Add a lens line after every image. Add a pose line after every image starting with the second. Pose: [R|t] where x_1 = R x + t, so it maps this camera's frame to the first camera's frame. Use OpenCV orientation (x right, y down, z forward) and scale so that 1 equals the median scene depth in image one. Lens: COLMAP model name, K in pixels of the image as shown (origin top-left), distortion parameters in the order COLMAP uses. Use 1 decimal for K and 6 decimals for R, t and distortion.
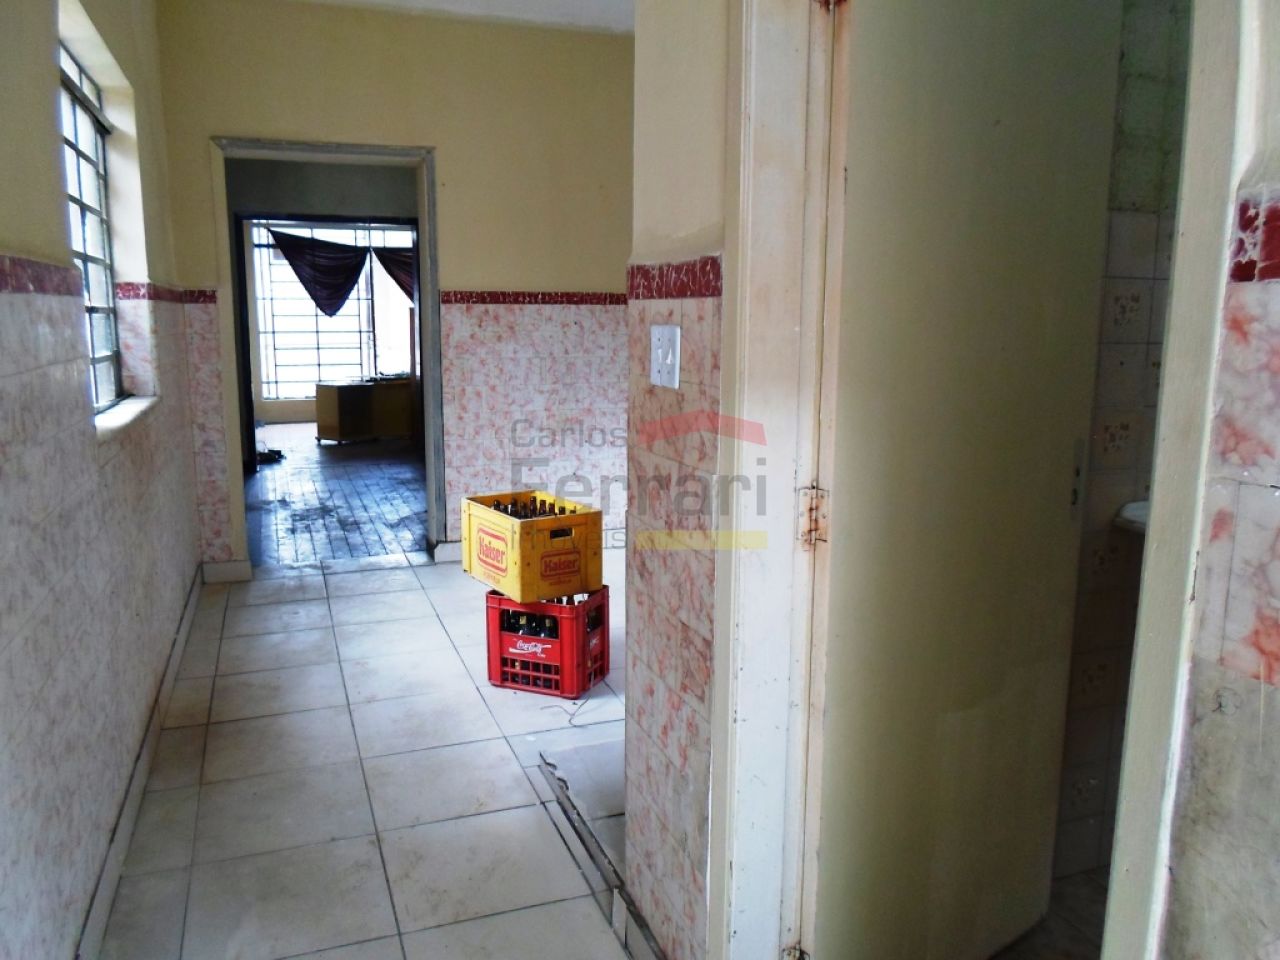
lens RADIAL K [[948.1, 0, 641.9], [0, 948.1, 468.6], [0, 0, 1]] dist [-0.023167, 0.003206]
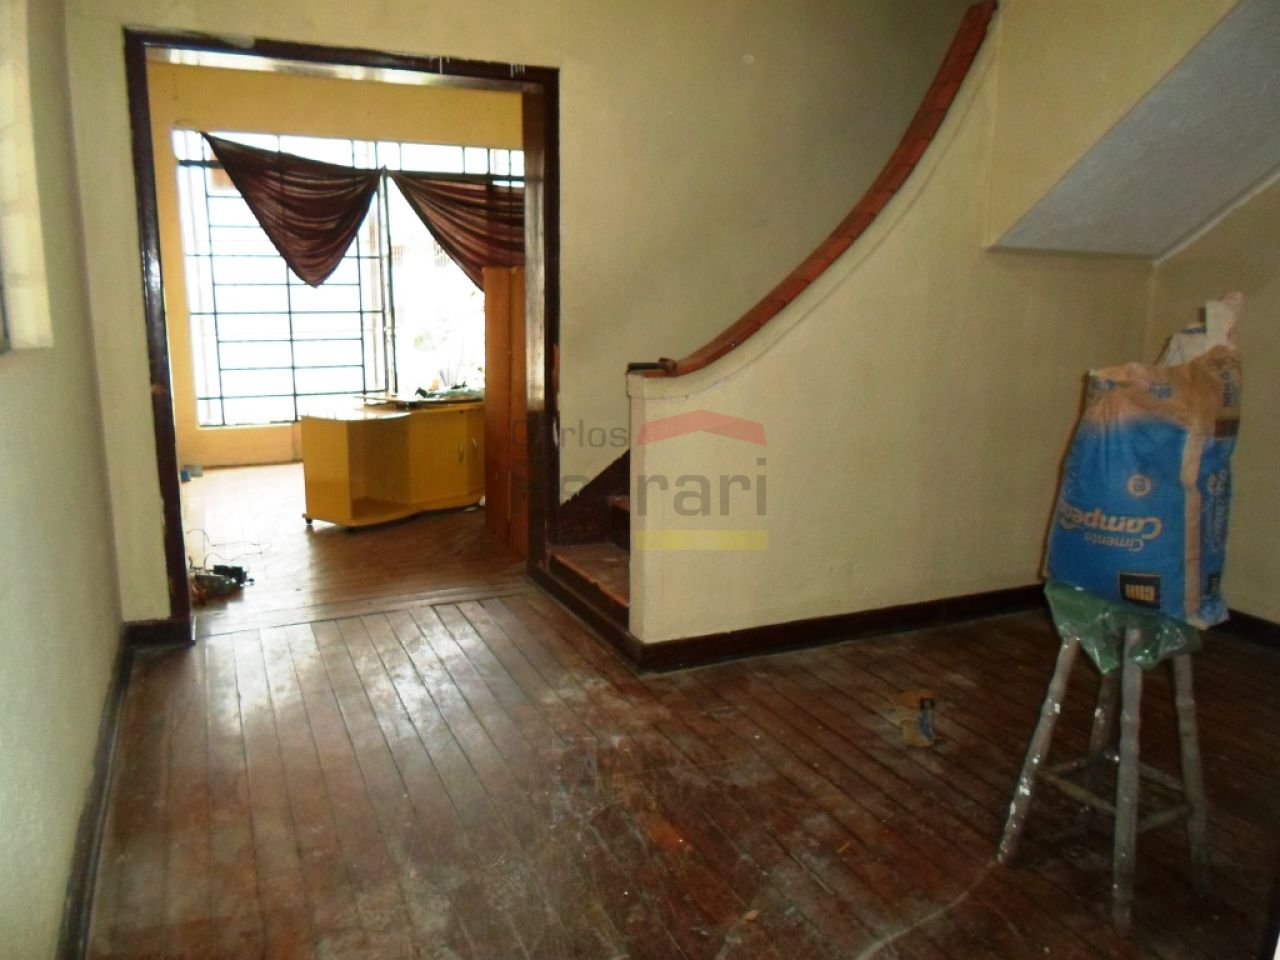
lens RADIAL K [[948.1, 0, 636.7], [0, 948.1, 493.0], [0, 0, 1]] dist [-0.023167, 0.003206]
pose [[0.998520, -0.000836, 0.054374, -0.160705], [-0.001534, 0.999051, 0.043532, -0.058487], [-0.054359, -0.043551, 0.997571, 0.397461]]
